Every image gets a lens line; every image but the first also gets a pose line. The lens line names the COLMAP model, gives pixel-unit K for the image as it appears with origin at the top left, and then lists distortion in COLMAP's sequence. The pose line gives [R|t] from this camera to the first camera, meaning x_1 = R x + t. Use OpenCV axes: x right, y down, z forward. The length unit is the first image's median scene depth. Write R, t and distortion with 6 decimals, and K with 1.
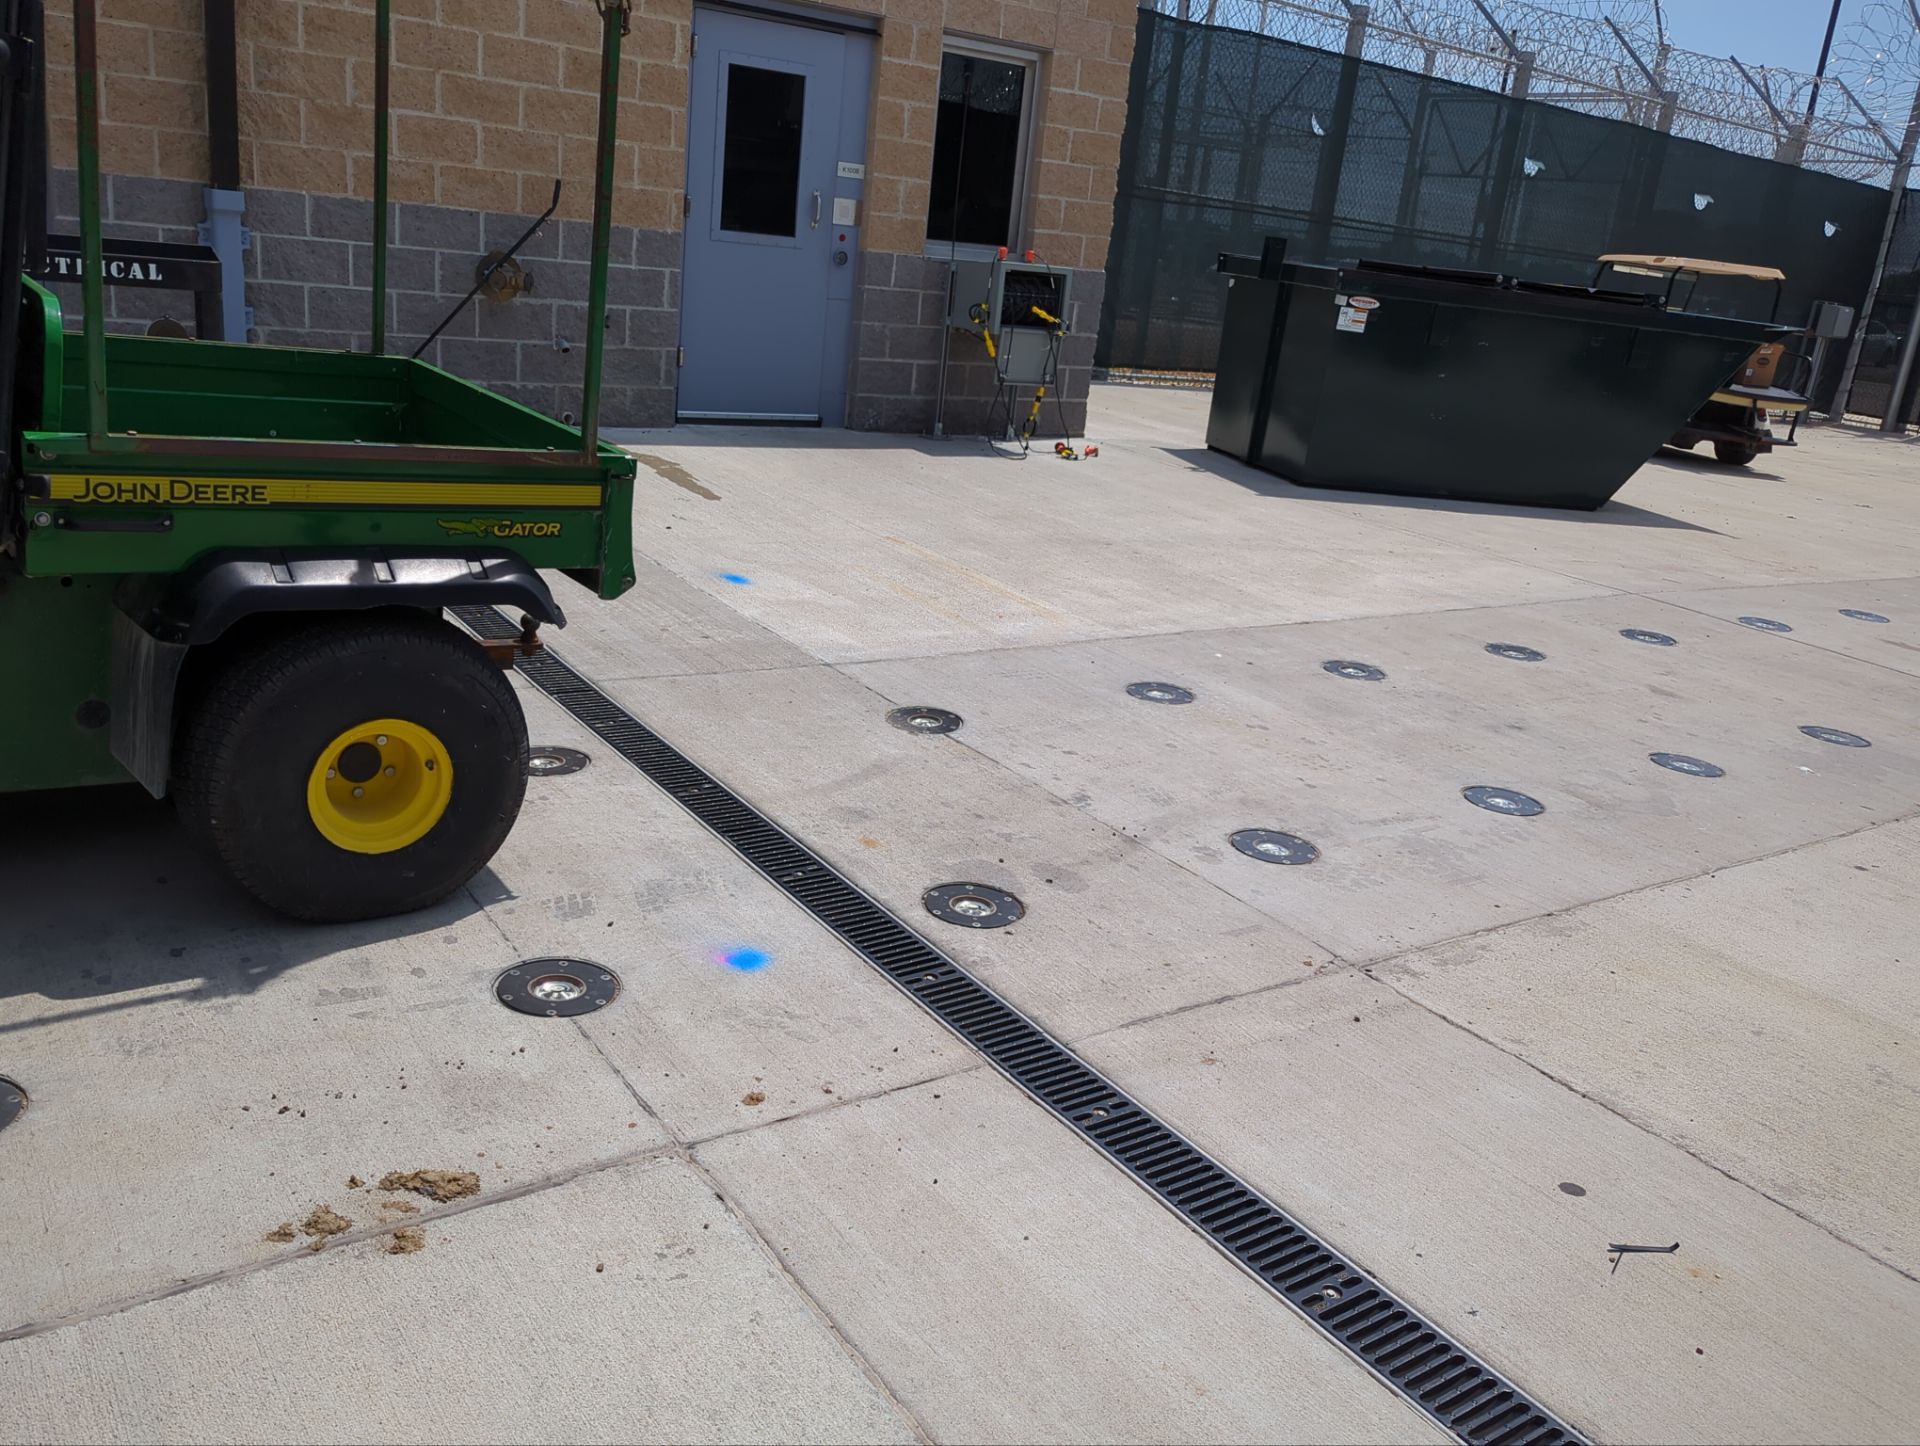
lens RADIAL K [[1542.5, 0, 960.0], [0, 1542.5, 723.0], [0, 0, 1]] dist [0.053248, -0.047465]
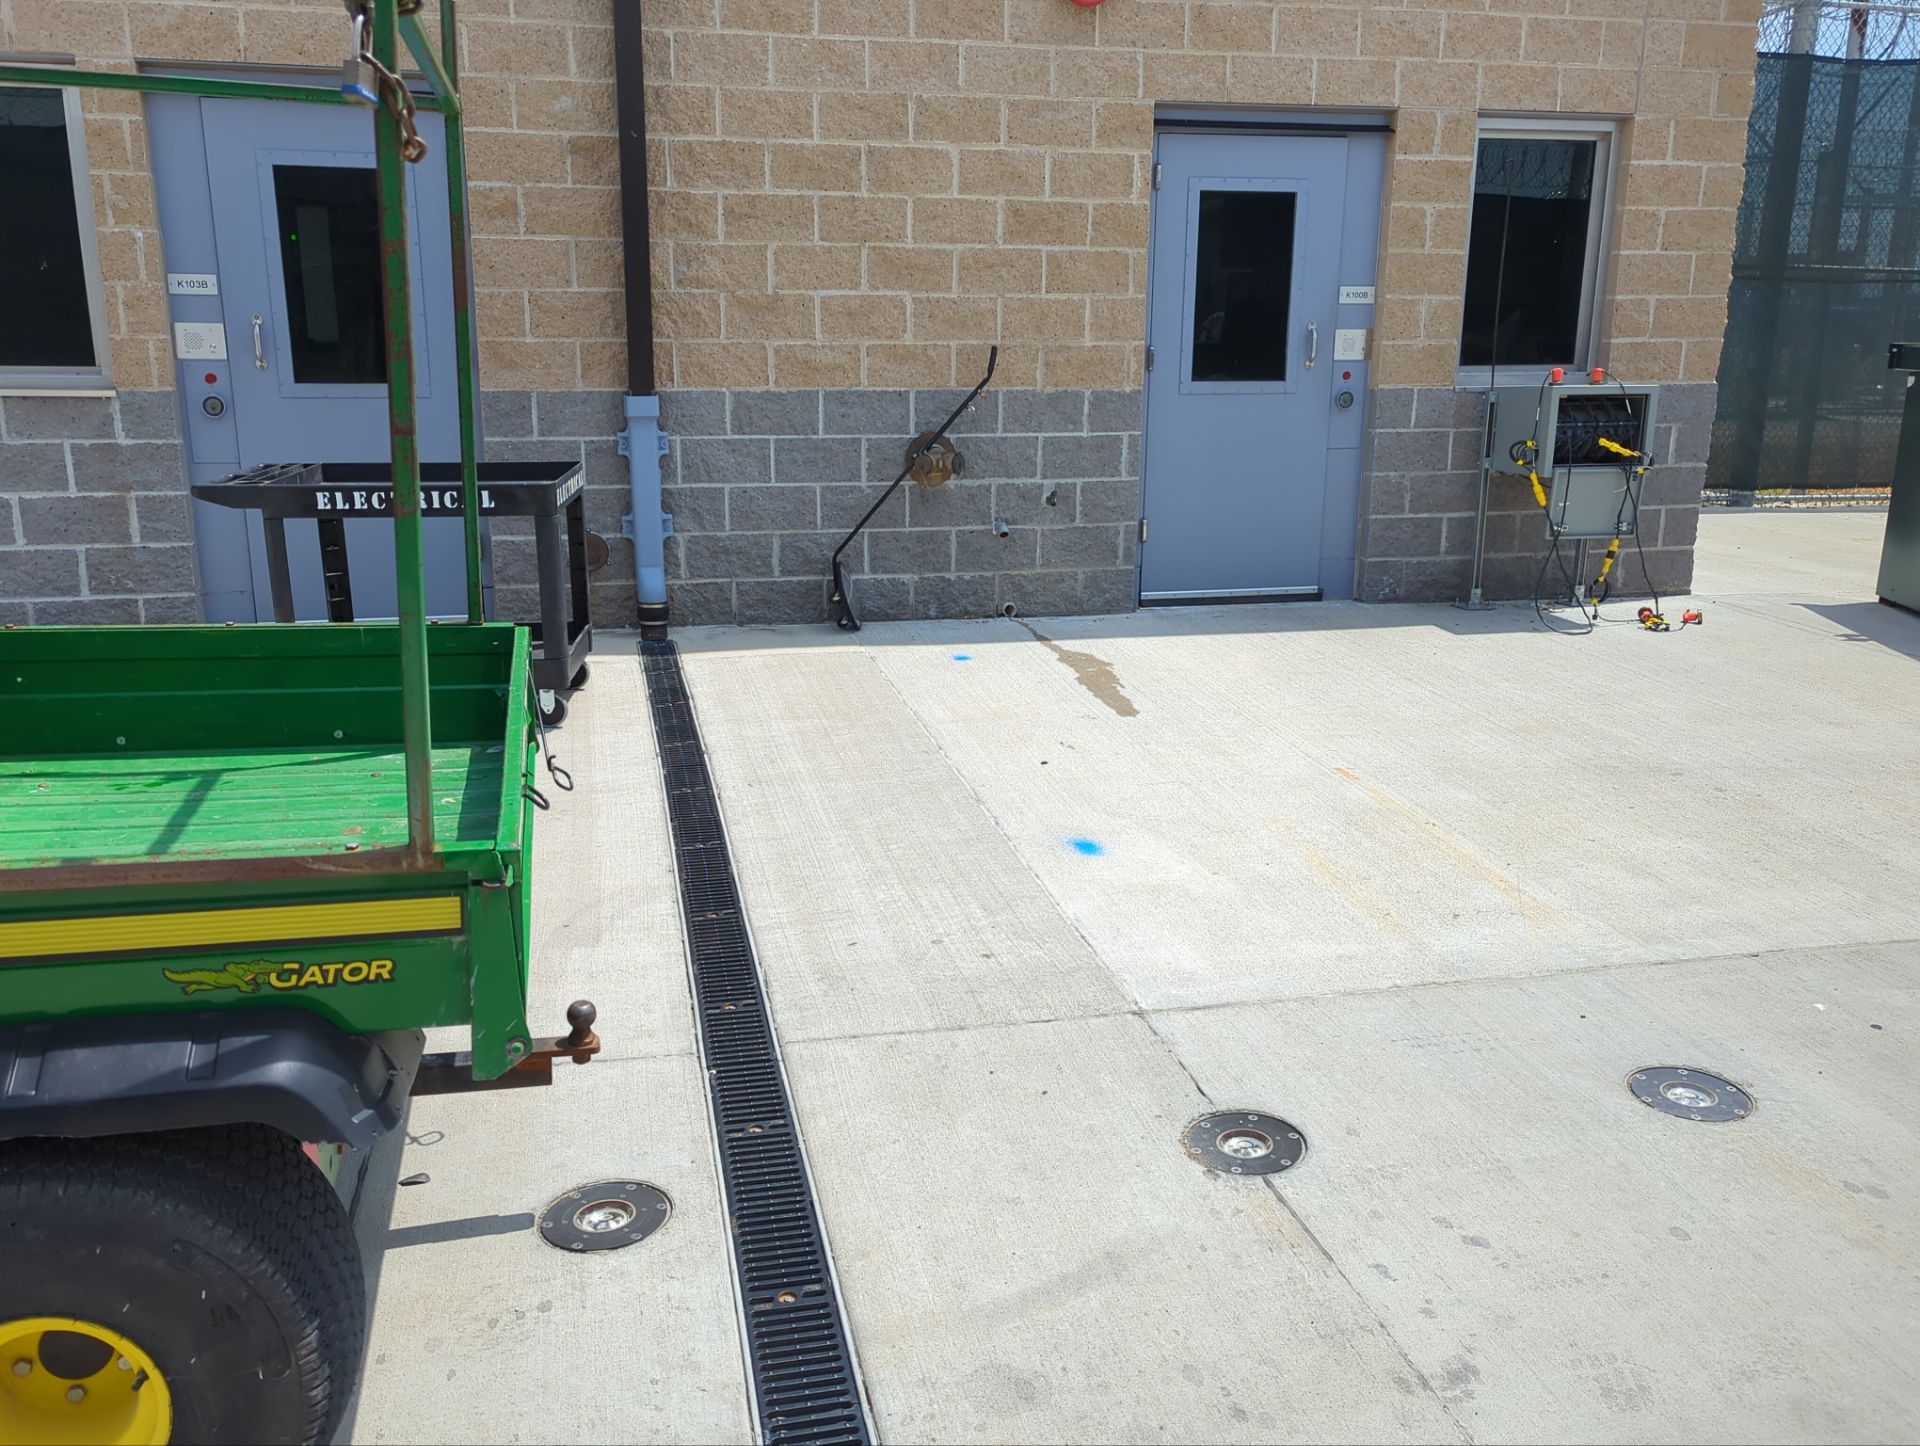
lens RADIAL K [[1542.5, 0, 960.0], [0, 1542.5, 723.0], [0, 0, 1]] dist [0.053248, -0.047465]
pose [[0.919085, -0.001724, -0.394055, 0.064193], [-0.030029, 0.996776, -0.074400, -0.065110], [0.392913, 0.080213, 0.916071, 0.189712]]
